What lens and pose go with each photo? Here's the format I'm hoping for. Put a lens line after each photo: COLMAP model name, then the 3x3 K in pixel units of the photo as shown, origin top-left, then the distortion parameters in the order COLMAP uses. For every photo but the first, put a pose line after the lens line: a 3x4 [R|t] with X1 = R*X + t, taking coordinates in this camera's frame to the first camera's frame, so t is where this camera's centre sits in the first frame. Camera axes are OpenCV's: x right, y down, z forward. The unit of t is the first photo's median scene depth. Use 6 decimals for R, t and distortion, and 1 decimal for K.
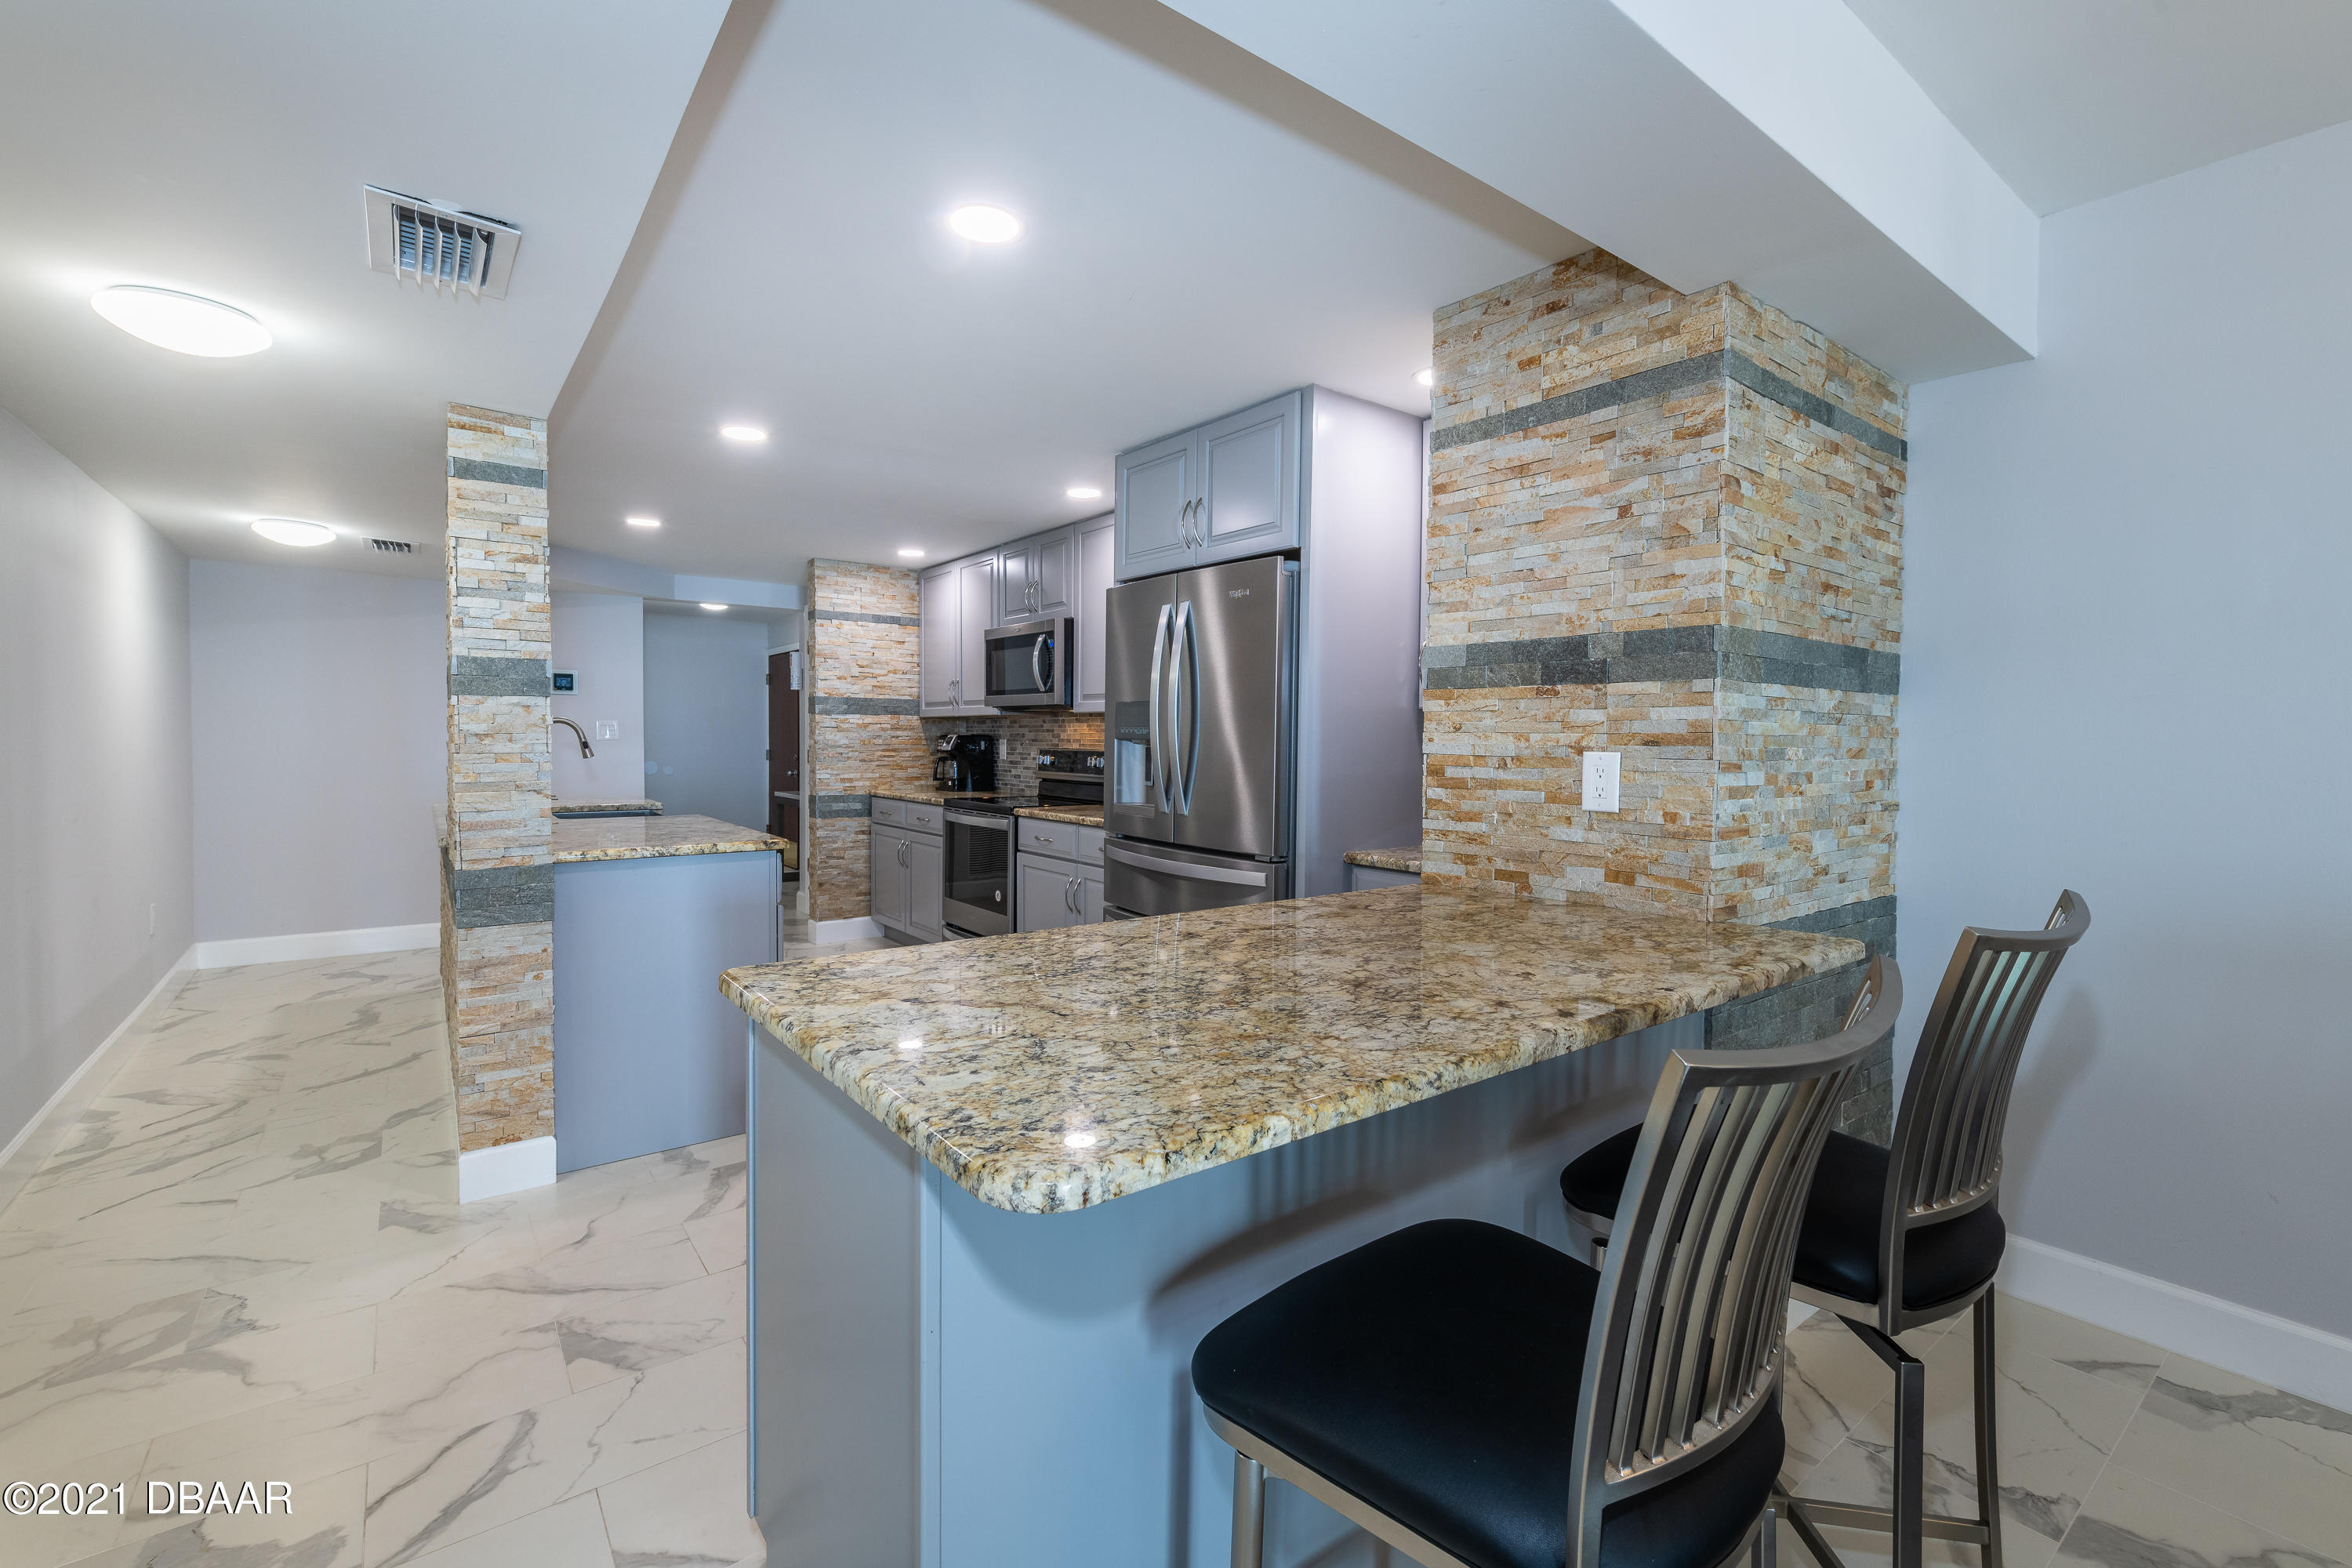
lens RADIAL K [[1023.1, 0, 1170.6], [0, 1023.1, 768.0], [0, 0, 1]] dist [0.030822, 0.000233]
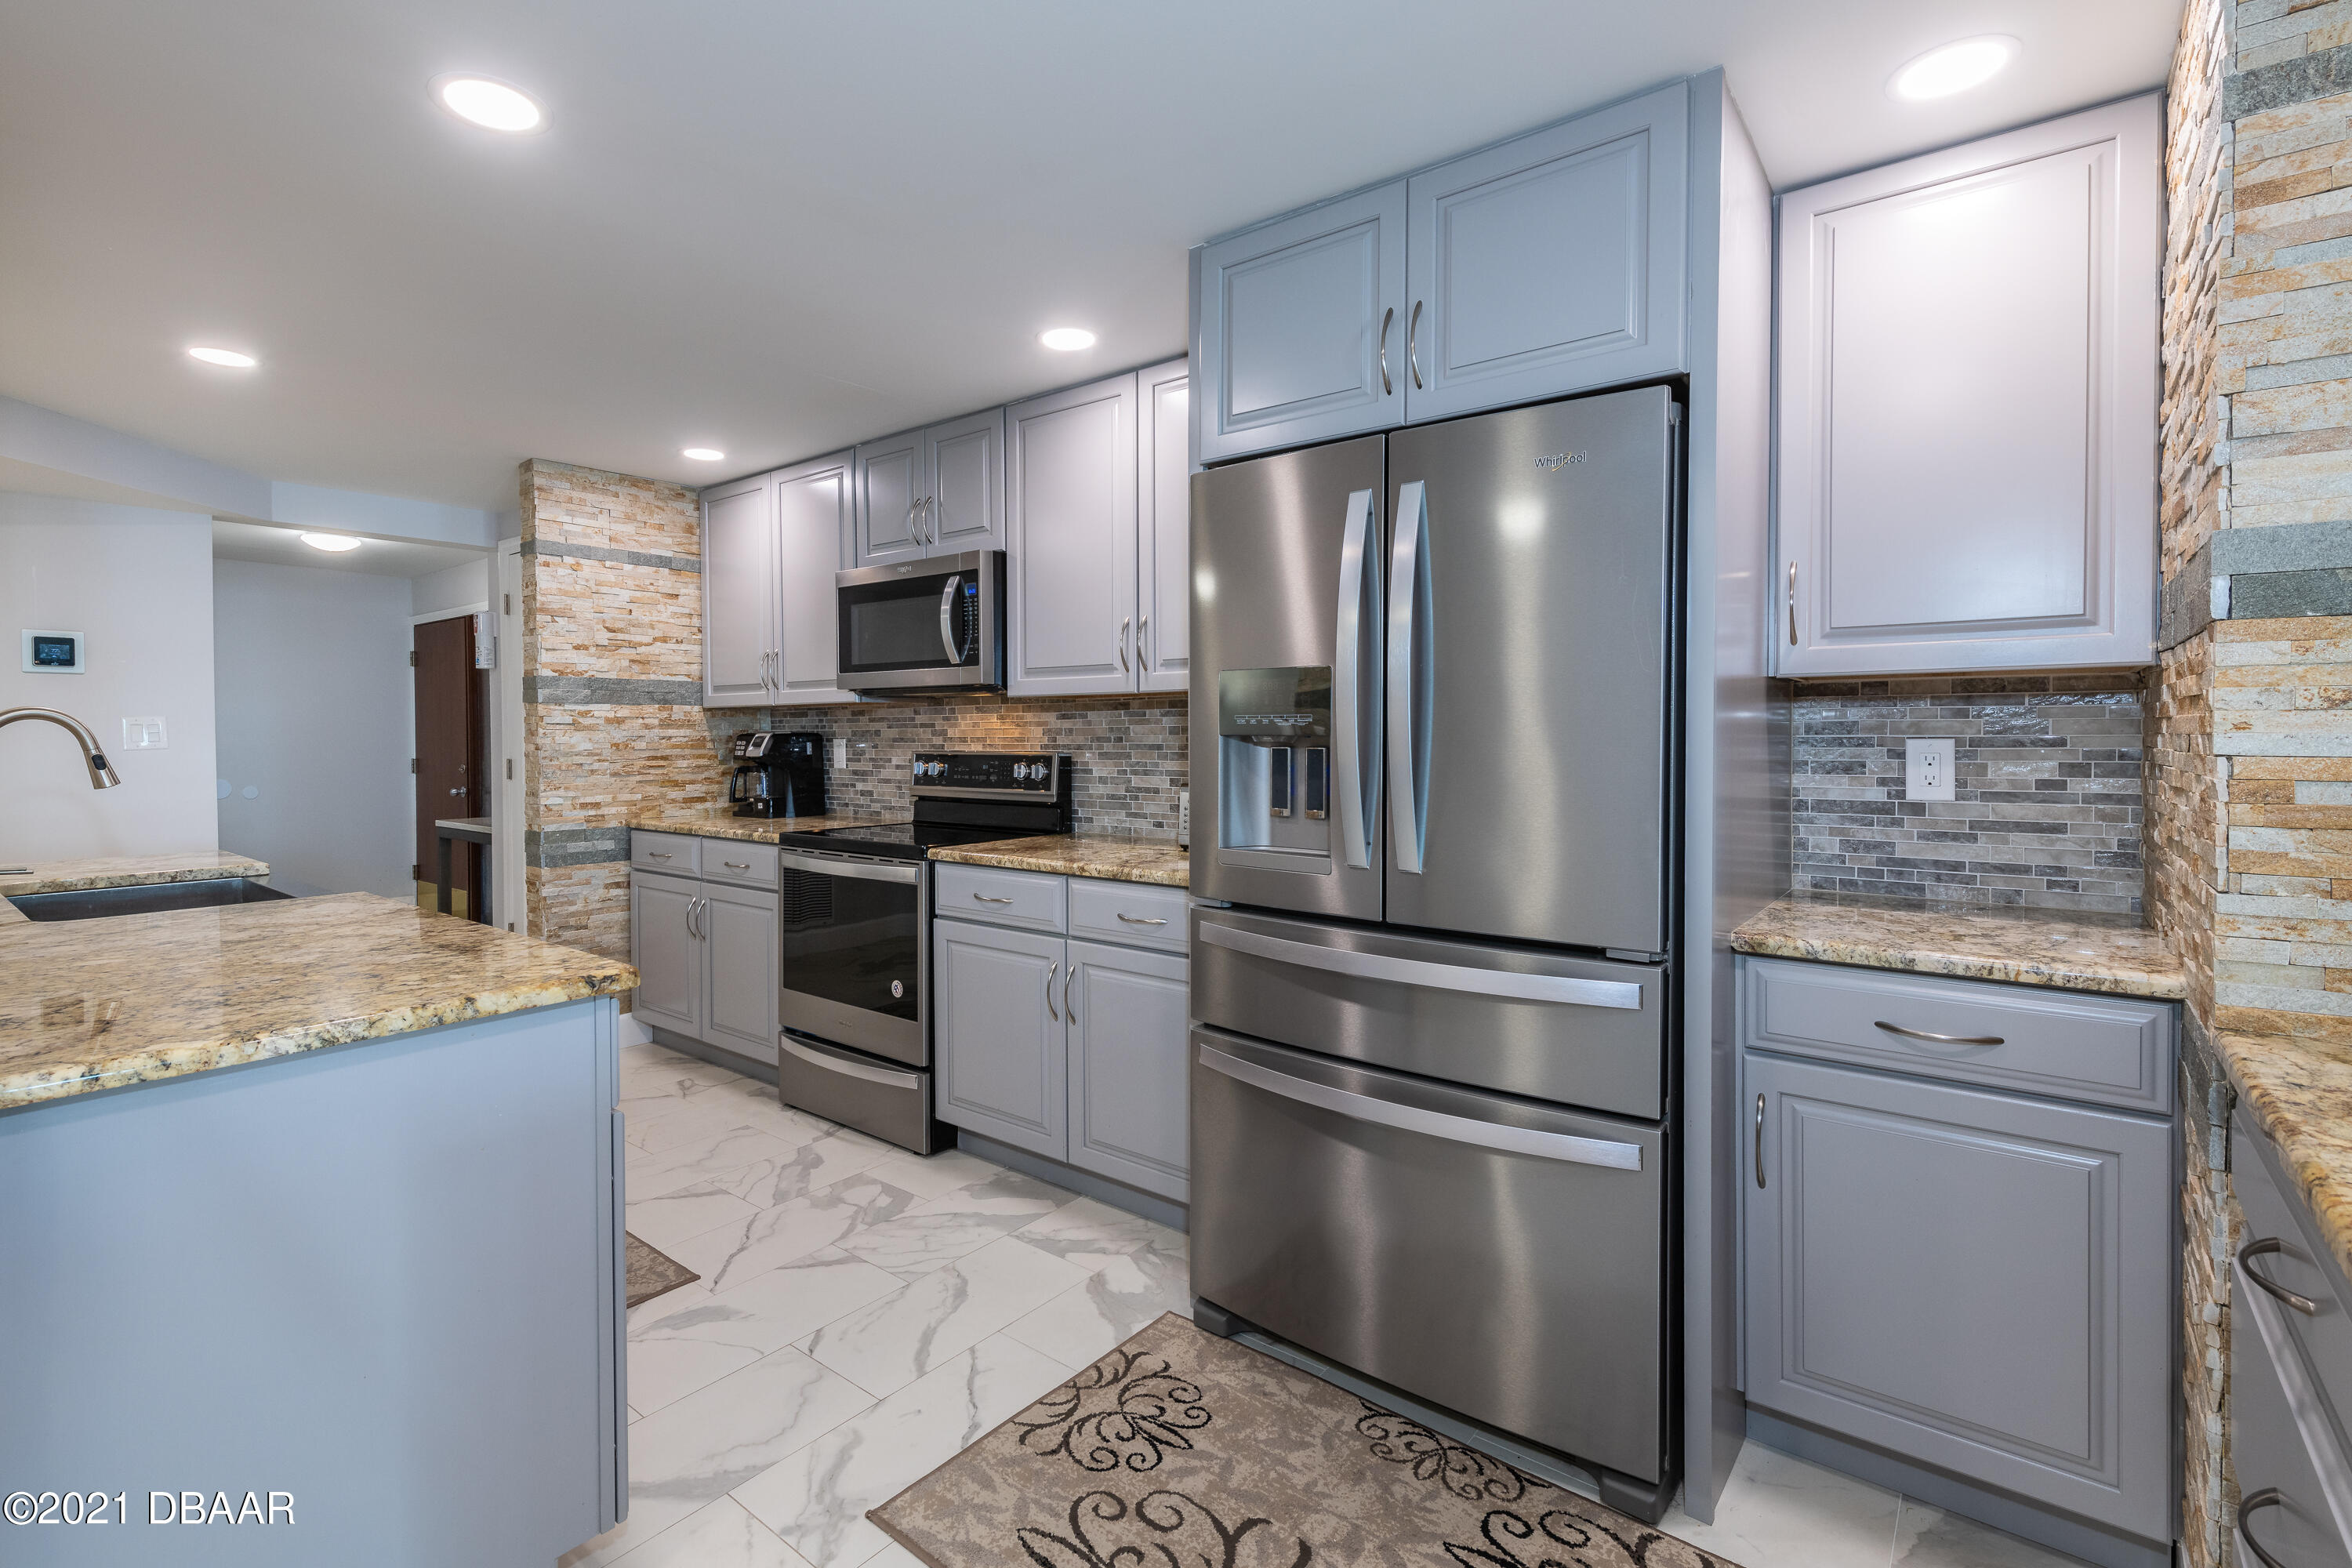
lens RADIAL K [[1085.7, 0, 1155.3], [0, 1085.7, 753.5], [0, 0, 1]] dist [0.015306, -0.001981]
pose [[0.969257, -0.017424, 0.245434, -0.140983], [0.020087, 0.999763, -0.008353, -0.008335], [-0.245231, 0.013026, 0.969377, 0.251292]]
